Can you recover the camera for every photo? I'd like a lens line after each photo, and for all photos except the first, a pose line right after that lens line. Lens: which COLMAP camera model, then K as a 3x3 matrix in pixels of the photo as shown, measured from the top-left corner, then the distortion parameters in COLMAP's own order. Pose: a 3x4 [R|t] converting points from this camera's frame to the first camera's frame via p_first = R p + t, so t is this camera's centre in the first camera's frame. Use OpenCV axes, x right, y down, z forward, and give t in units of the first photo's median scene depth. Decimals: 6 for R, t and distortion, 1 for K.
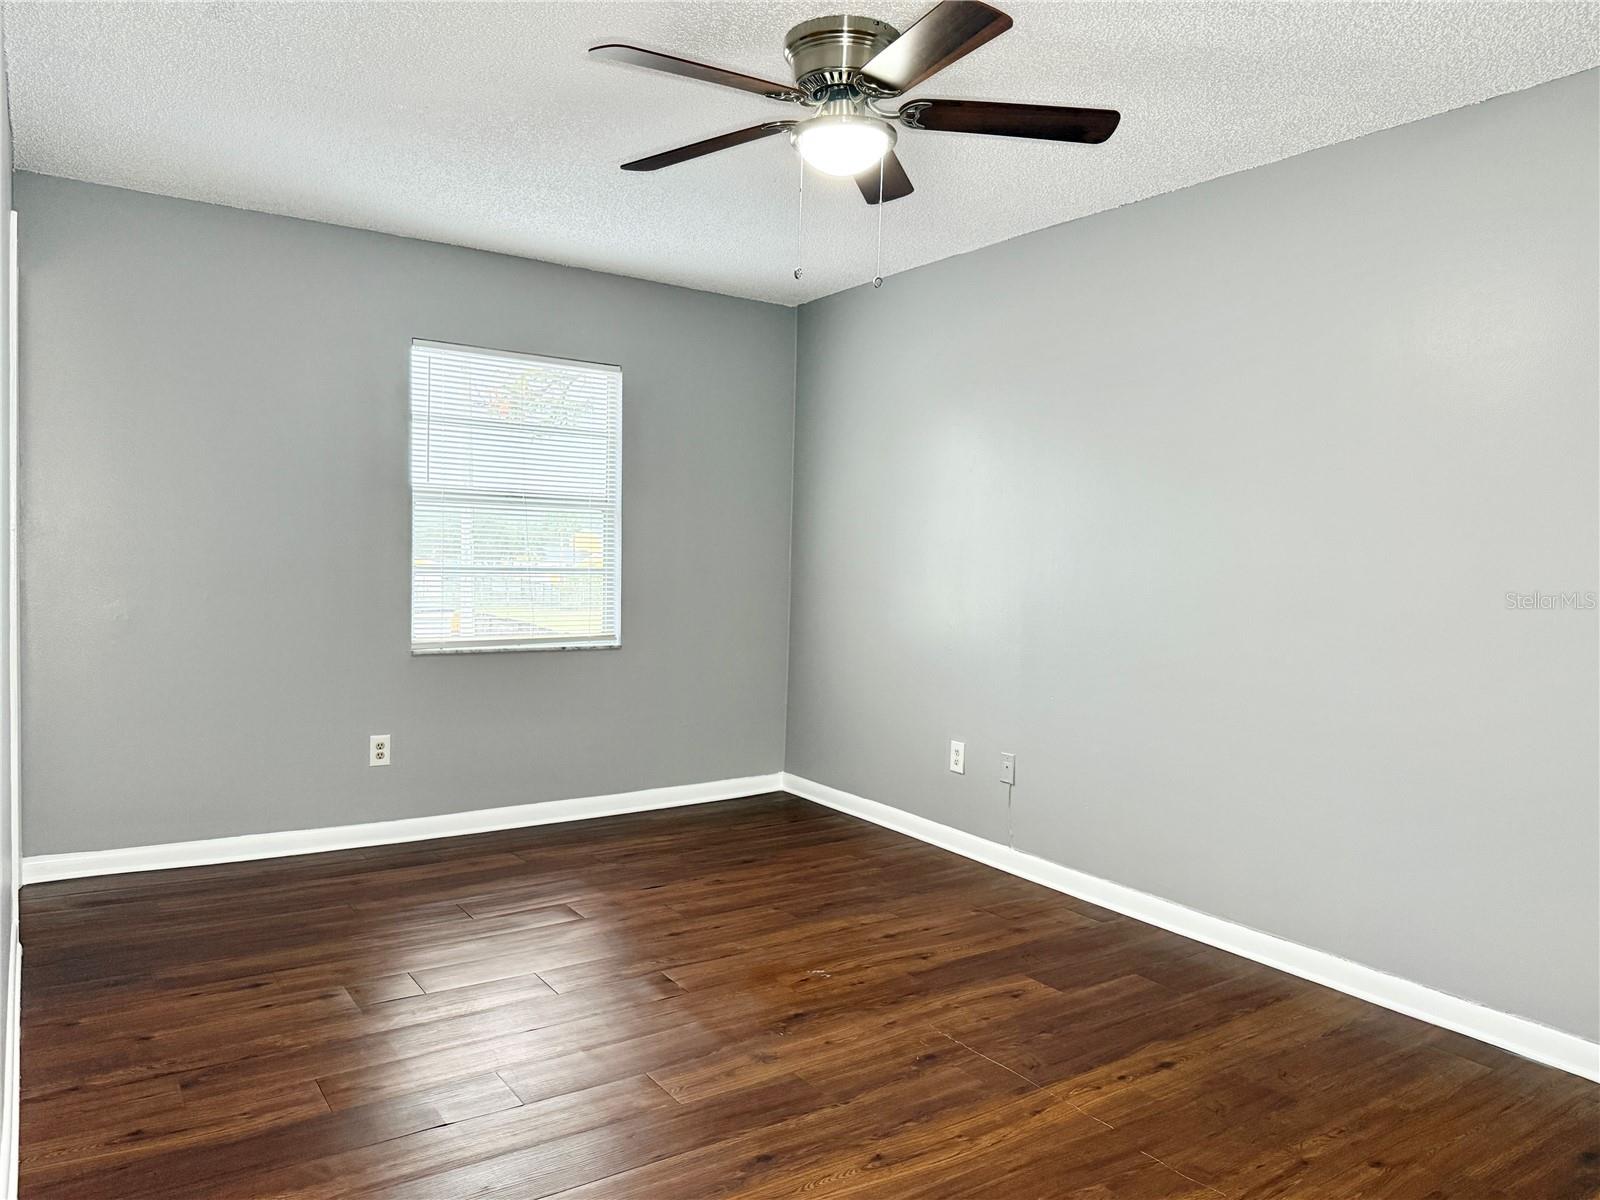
lens RADIAL K [[1134.4, 0, 796.2], [0, 1134.4, 601.1], [0, 0, 1]] dist [-0.009032, -0.002544]
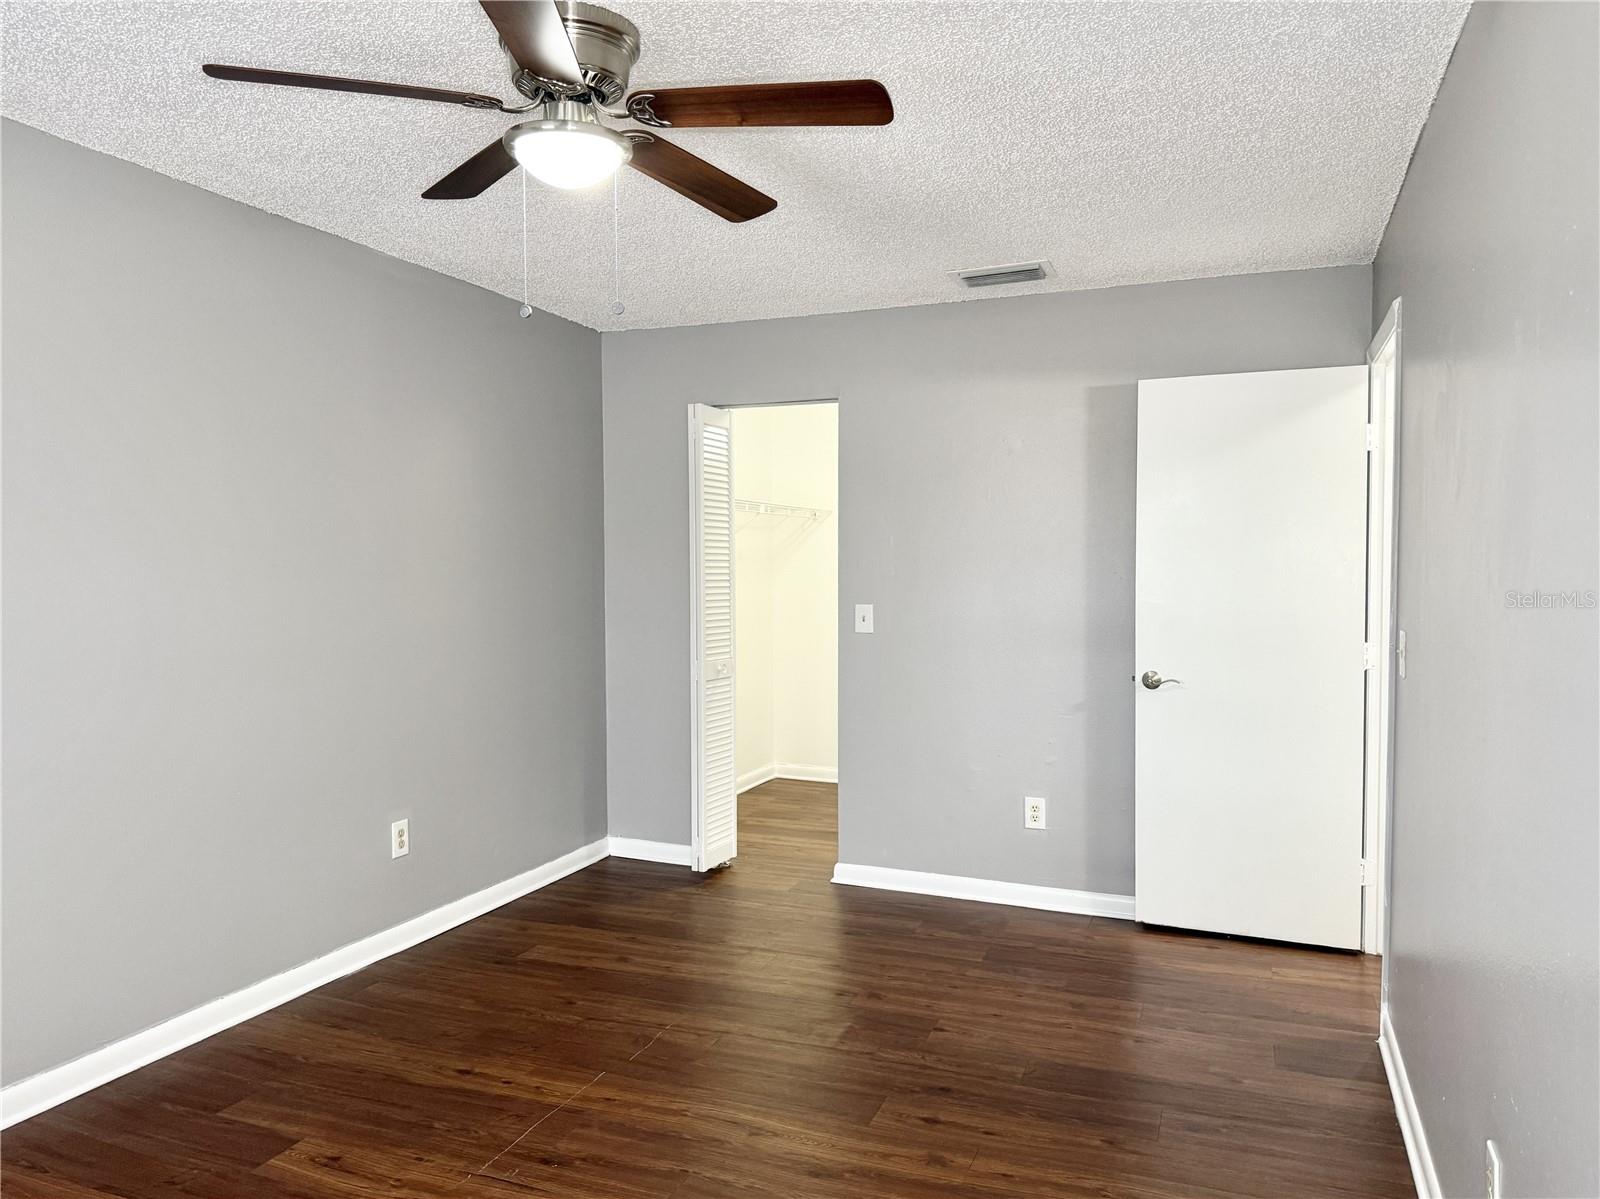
lens RADIAL K [[1134.4, 0, 797.2], [0, 1134.4, 595.8], [0, 0, 1]] dist [-0.009032, -0.002544]
pose [[-0.550856, -0.058536, 0.832545, -0.760306], [0.025216, 0.995915, 0.086707, -0.146635], [-0.834219, 0.068757, -0.547129, 1.312619]]
